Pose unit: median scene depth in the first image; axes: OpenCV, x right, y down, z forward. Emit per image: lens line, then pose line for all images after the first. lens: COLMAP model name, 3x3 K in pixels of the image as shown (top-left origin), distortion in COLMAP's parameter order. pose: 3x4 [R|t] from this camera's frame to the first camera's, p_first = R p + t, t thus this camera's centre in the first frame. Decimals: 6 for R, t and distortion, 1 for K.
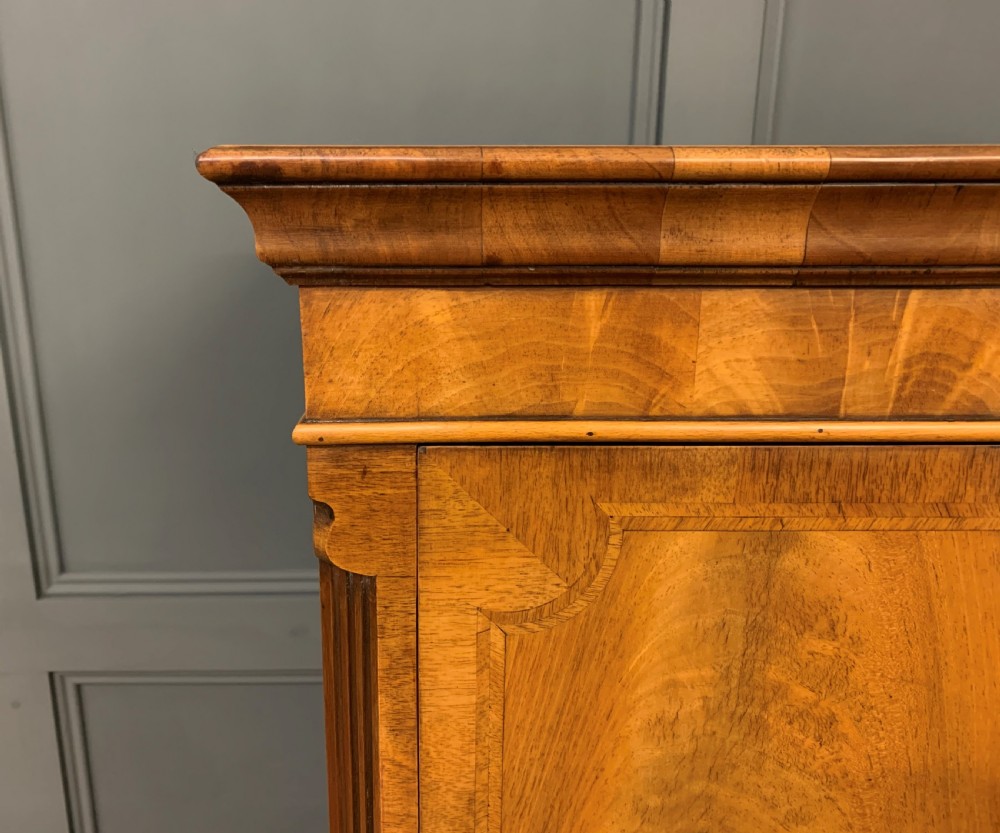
lens RADIAL K [[878.8, 0, 436.4], [0, 878.8, 406.9], [0, 0, 1]] dist [0.016042, -0.008341]
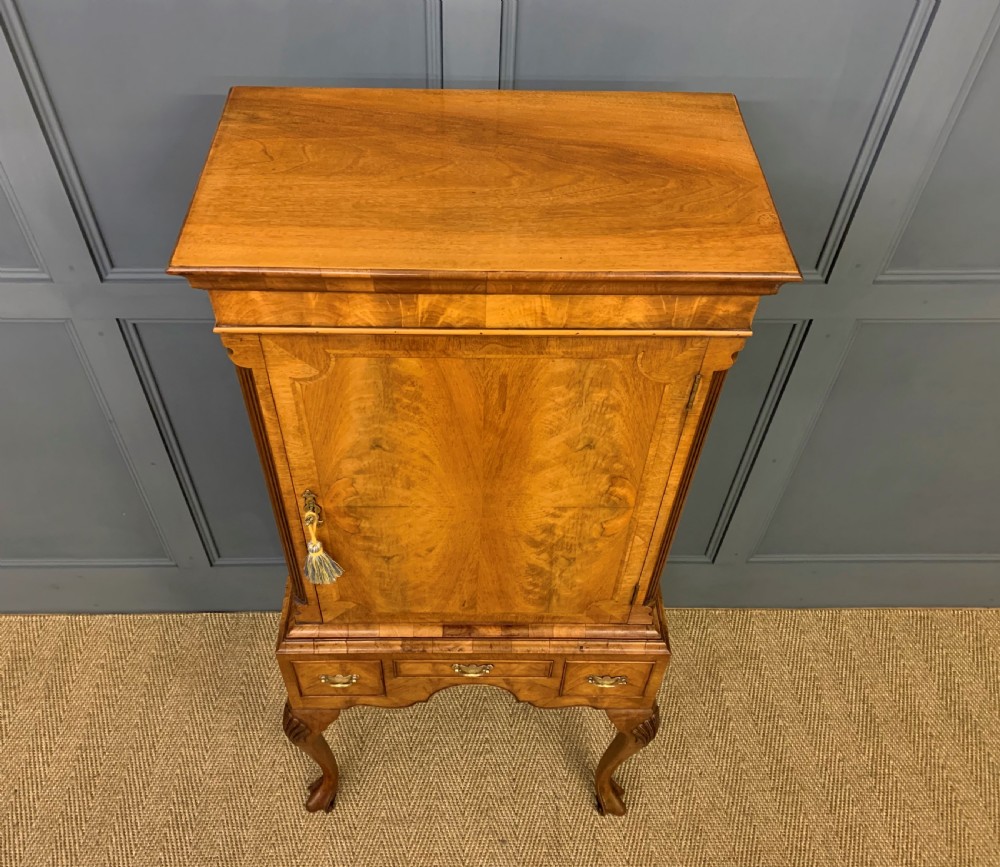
lens RADIAL K [[900.3, 0, 475.4], [0, 900.3, 430.6], [0, 0, 1]] dist [0.052438, -0.011767]
pose [[0.999839, 0.006635, 0.016667, 0.642755], [-0.014658, 0.837770, 0.545826, -1.319427], [-0.010341, -0.545983, 0.837733, -1.674704]]
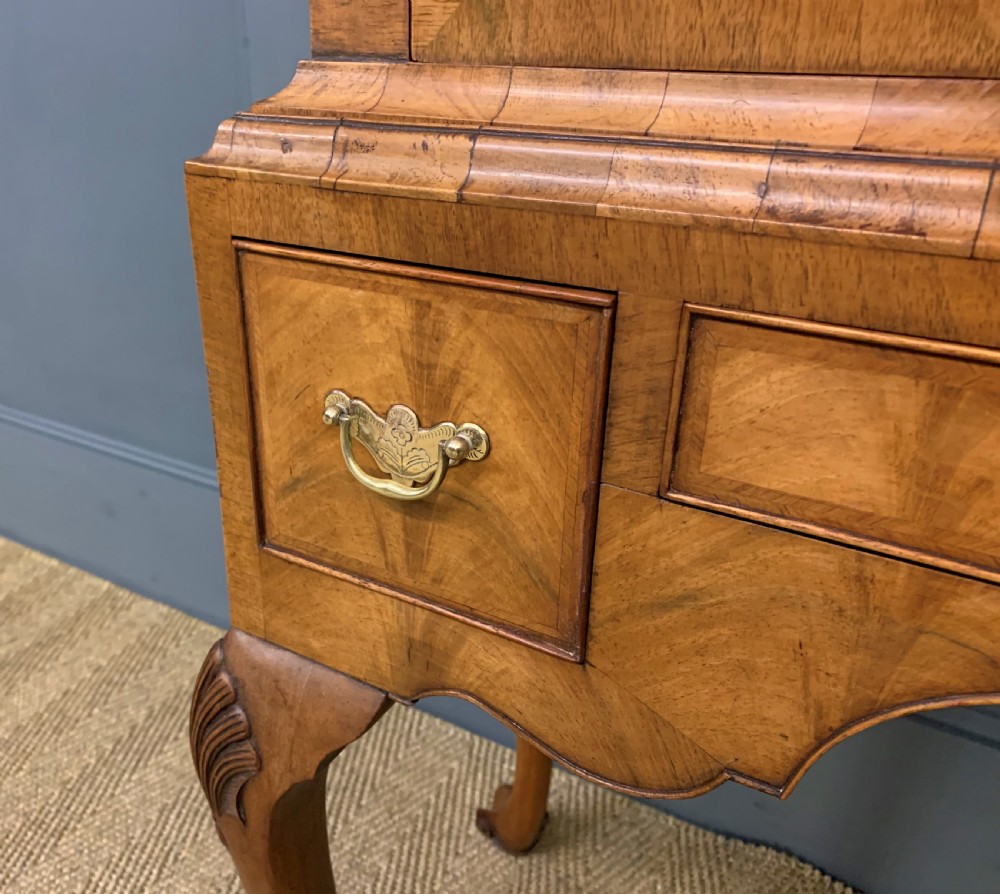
lens RADIAL K [[931.6, 0, 396.5], [0, 931.6, 443.9], [0, 0, 1]] dist [0.016992, 0.000000]
pose [[0.844260, 0.224930, -0.486448, 0.524935], [-0.138426, 0.968386, 0.207527, 2.066511], [0.517748, -0.107869, 0.848706, 0.645597]]
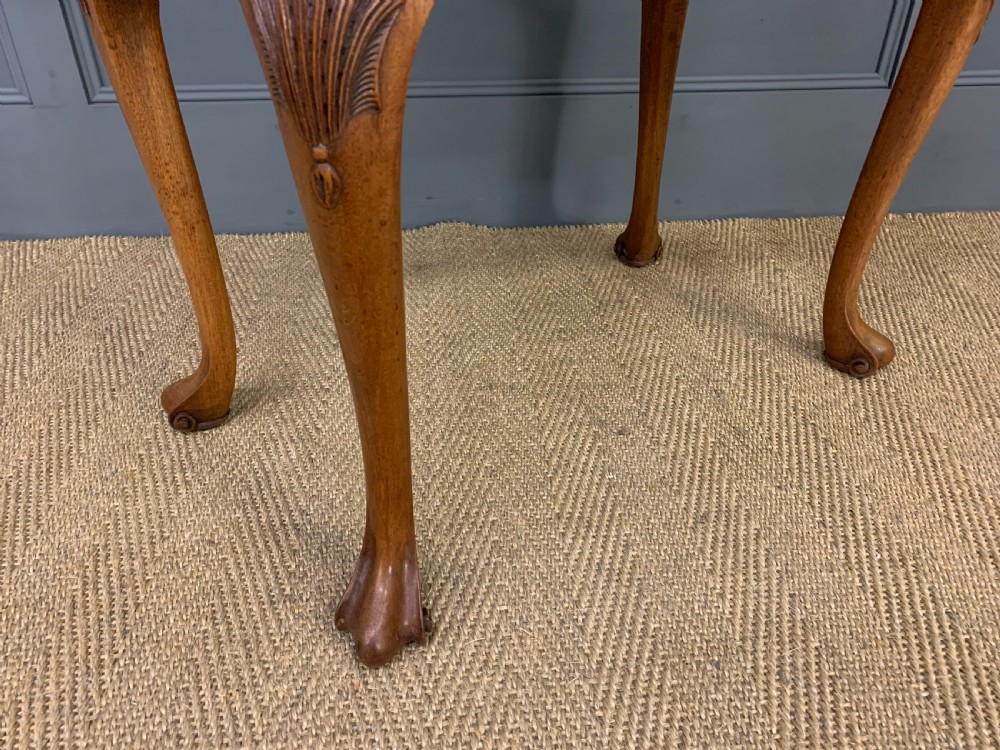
lens RADIAL K [[767.5, 0, 490.8], [0, 767.5, 357.7], [0, 0, 1]] dist [0.074389, -0.062314]
pose [[0.998126, -0.034326, 0.050661, 0.407859], [0.019056, 0.961045, 0.275733, 3.216688], [-0.058152, -0.274251, 0.959898, -0.440026]]
